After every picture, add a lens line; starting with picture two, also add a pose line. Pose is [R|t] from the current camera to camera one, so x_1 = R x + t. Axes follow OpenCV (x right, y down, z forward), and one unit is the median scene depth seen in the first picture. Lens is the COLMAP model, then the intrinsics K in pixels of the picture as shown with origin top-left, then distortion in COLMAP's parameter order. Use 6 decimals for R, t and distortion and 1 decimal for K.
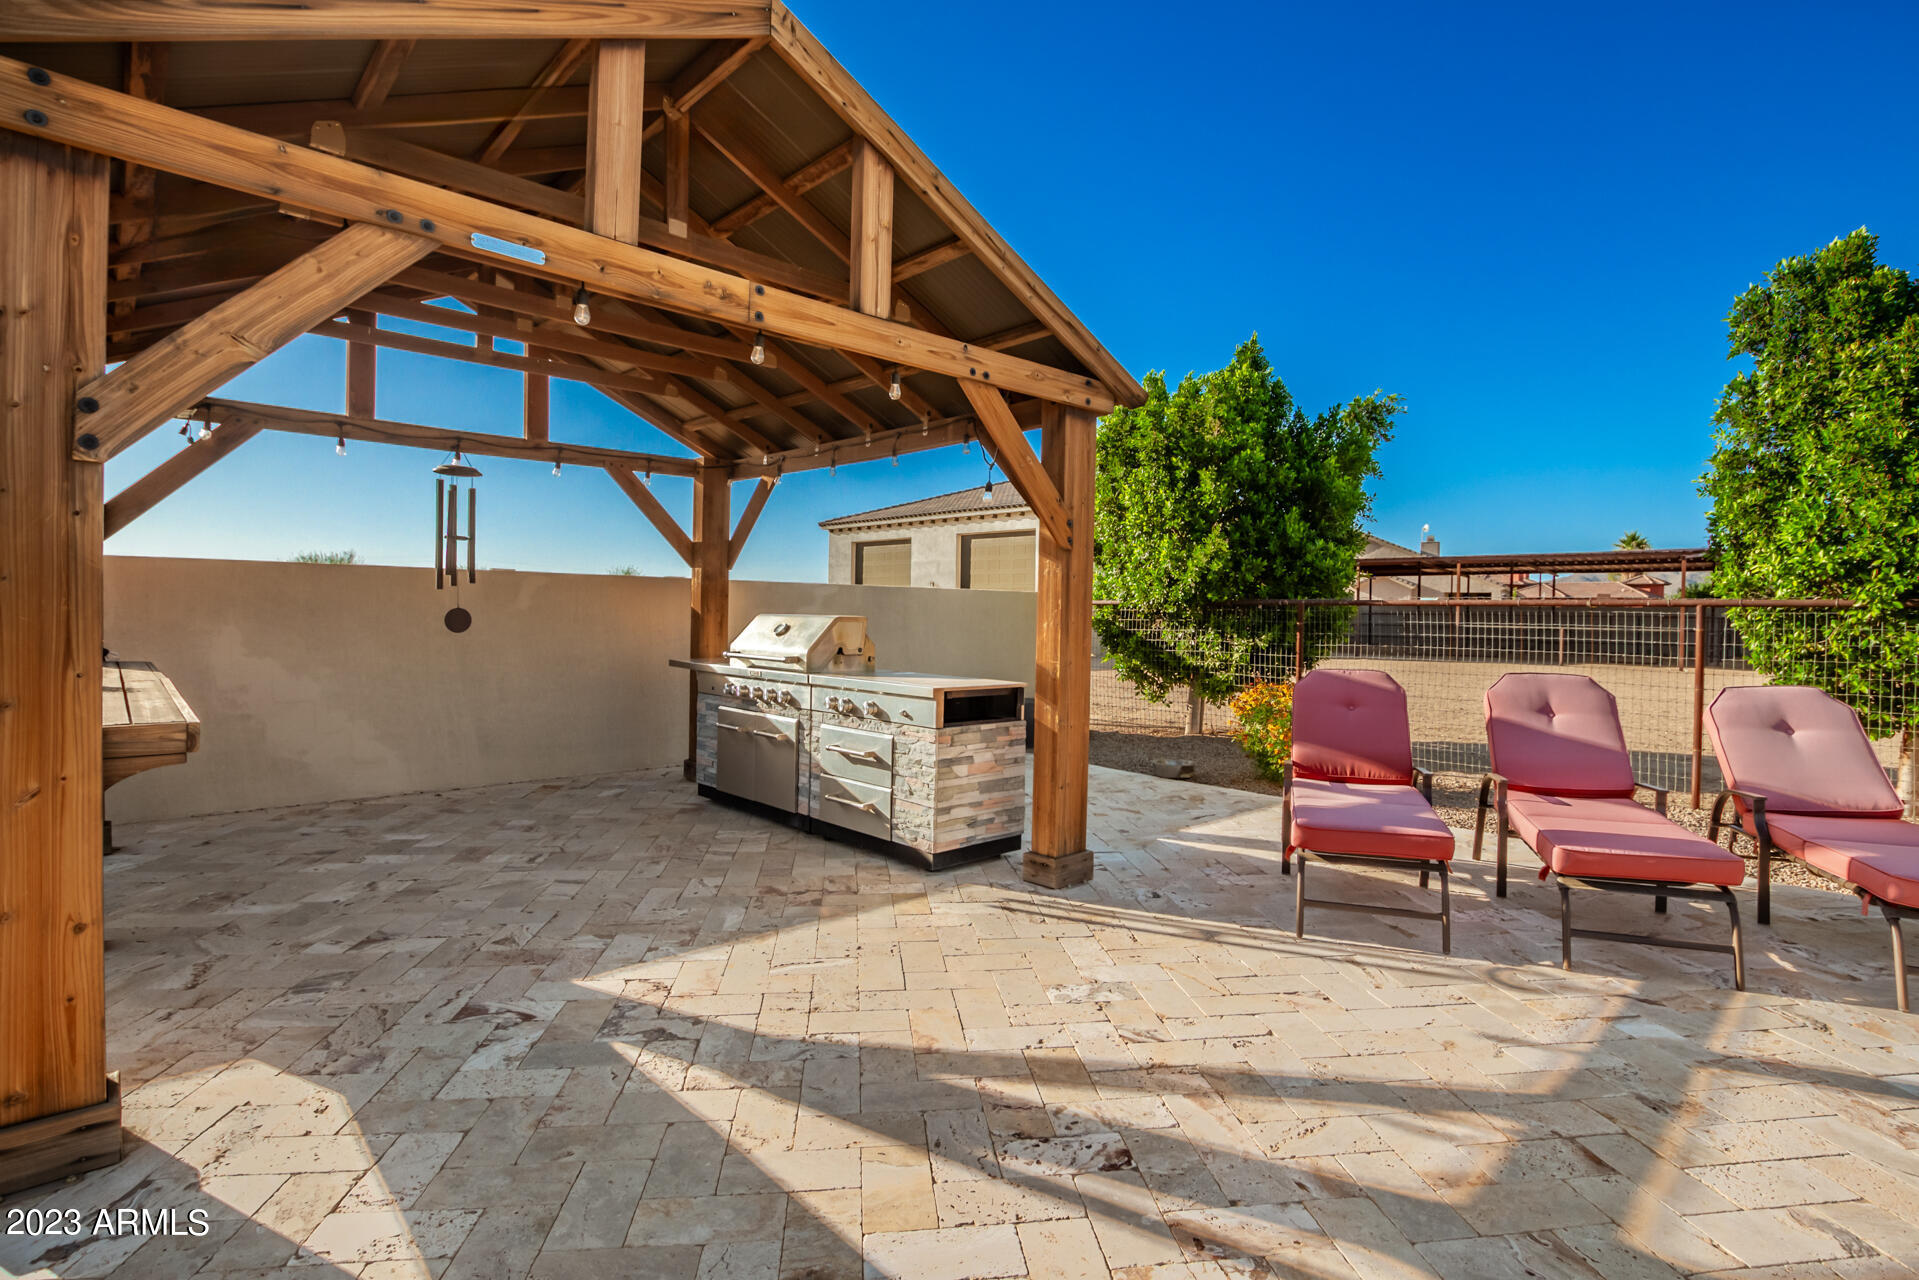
lens RADIAL K [[931.9, 0, 960.7], [0, 931.9, 621.8], [0, 0, 1]] dist [-0.023381, 0.001728]
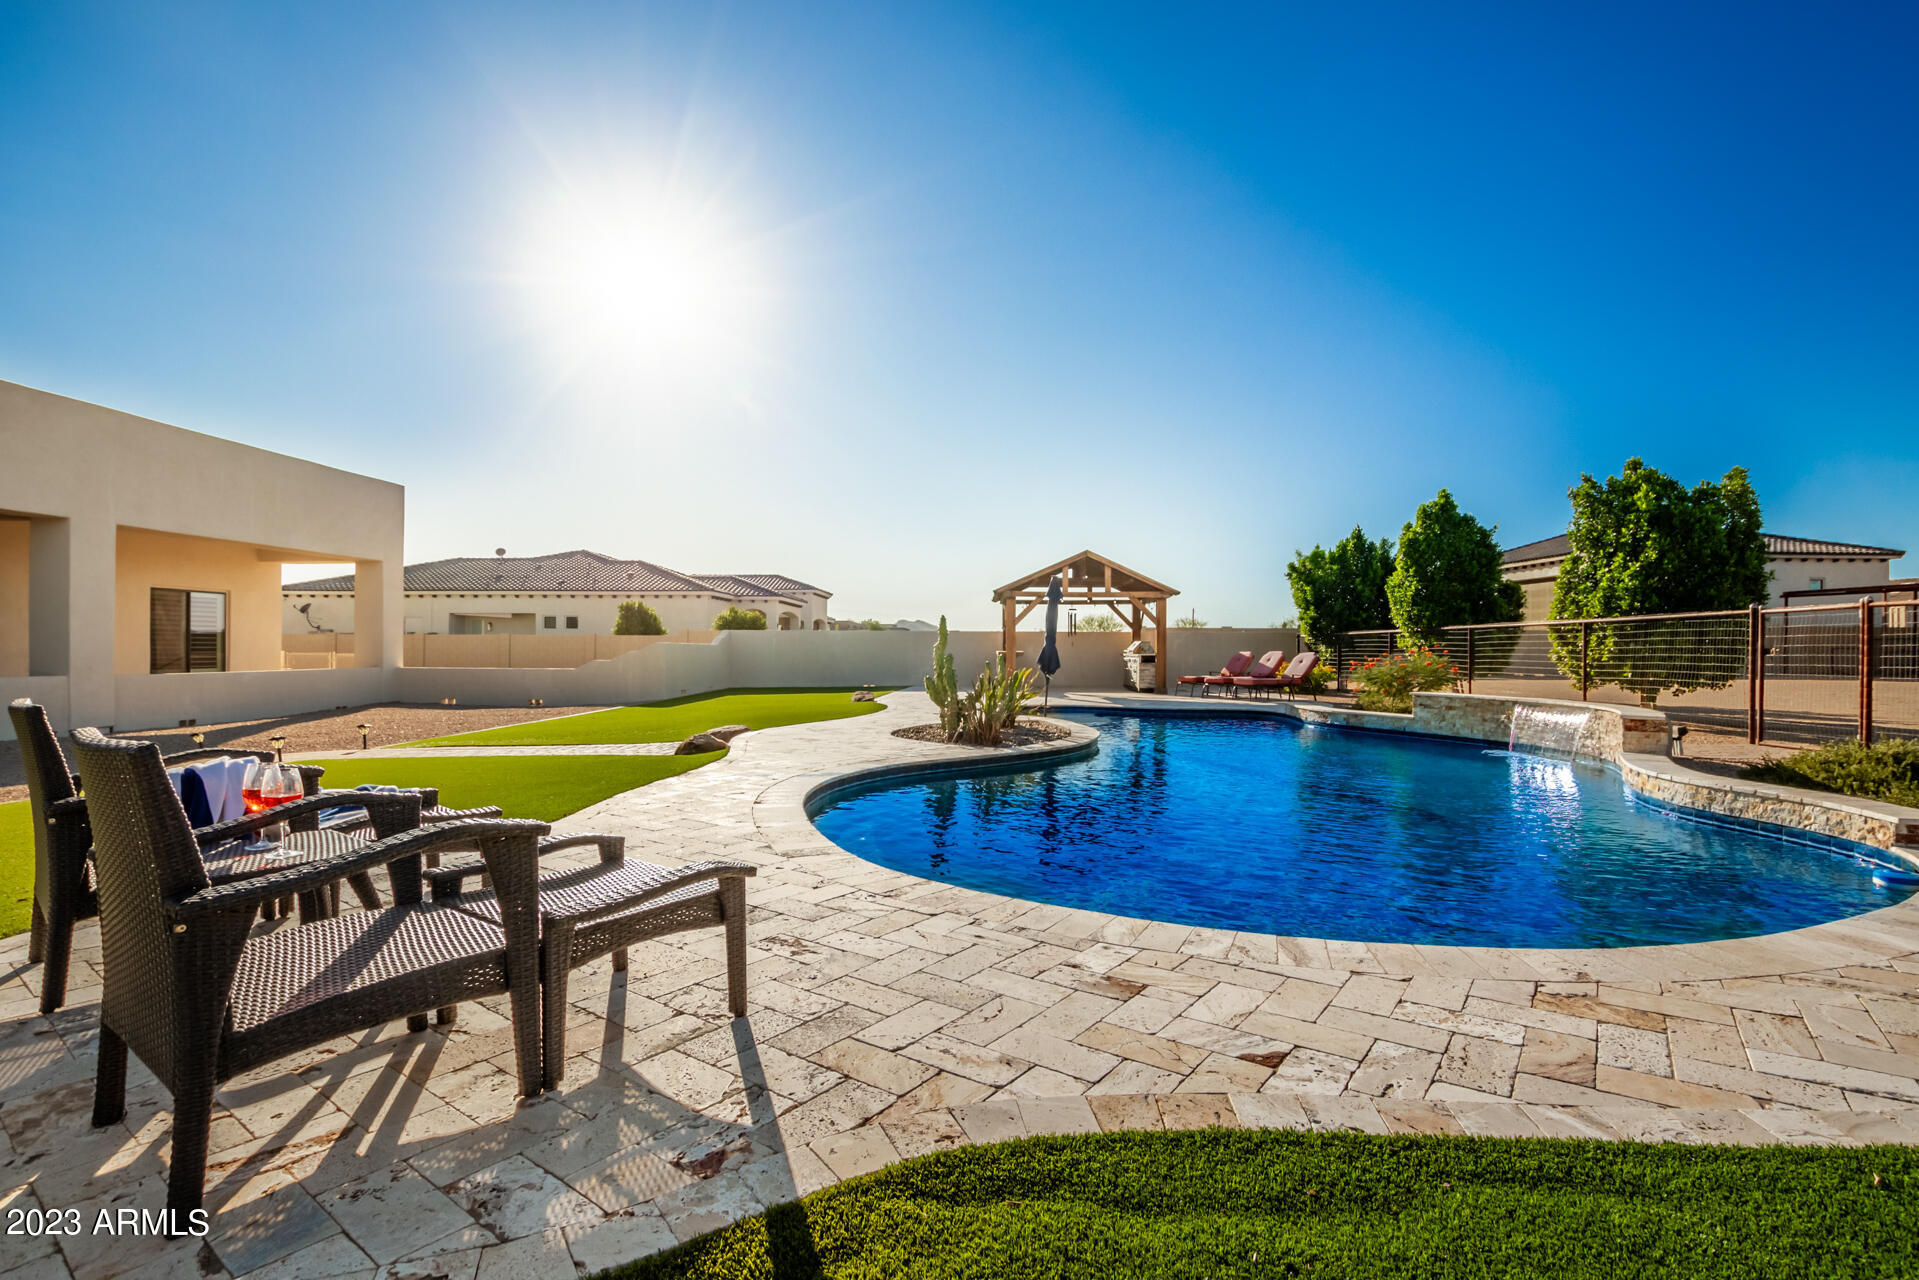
lens RADIAL K [[931.9, 0, 972.5], [0, 931.9, 650.2], [0, 0, 1]] dist [-0.023381, 0.001728]
pose [[0.720369, -0.013614, -0.693457, 2.085997], [0.003274, 0.999863, -0.016229, 0.094180], [0.693583, 0.009420, 0.720315, -2.380335]]
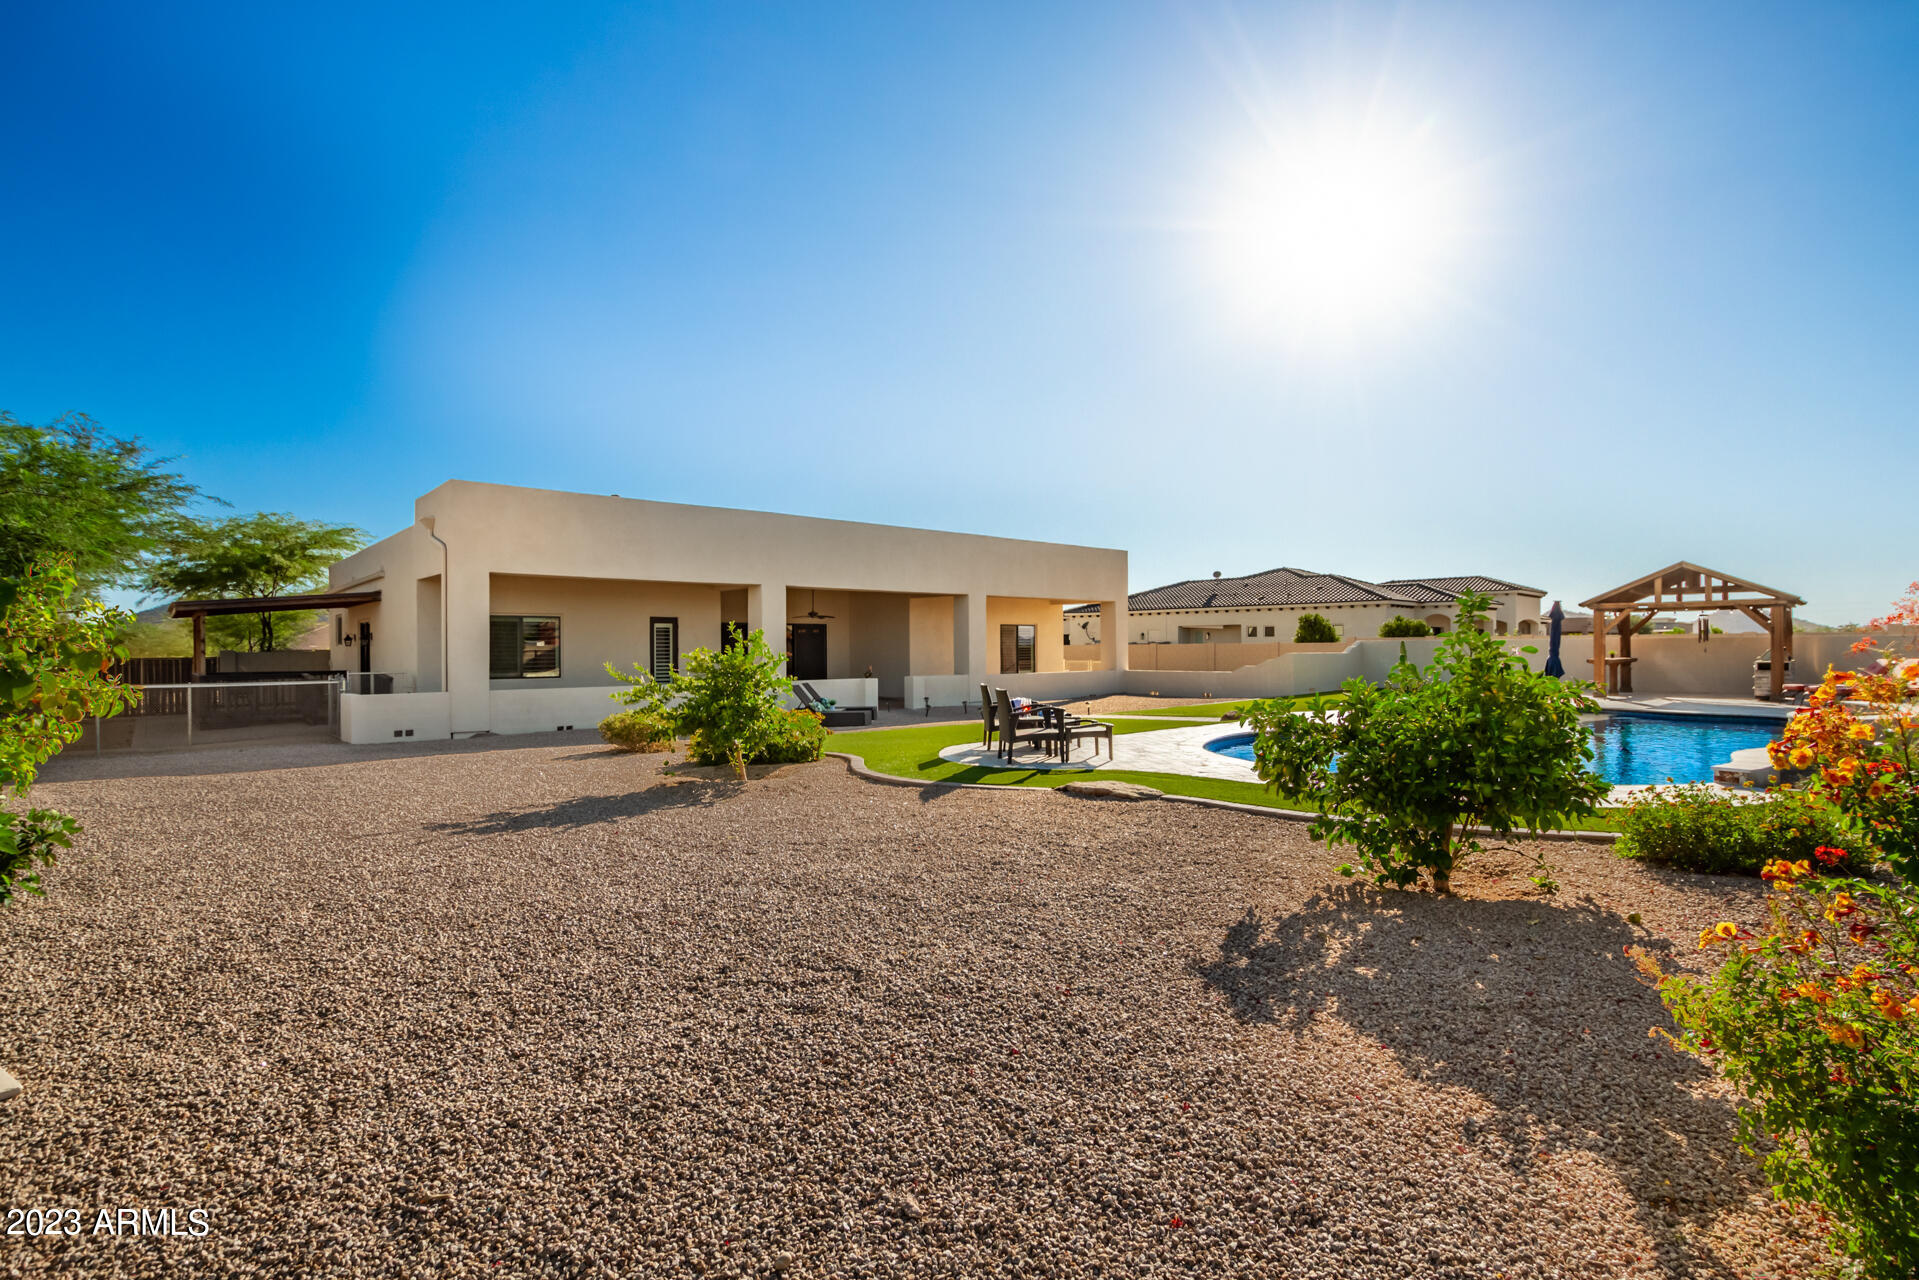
lens RADIAL K [[931.9, 0, 978.0], [0, 931.9, 644.2], [0, 0, 1]] dist [-0.023381, 0.001728]
pose [[0.049554, -0.023395, -0.998497, 3.459824], [0.000293, 0.999726, -0.023409, 0.068801], [0.998771, 0.000868, 0.049547, -2.489673]]
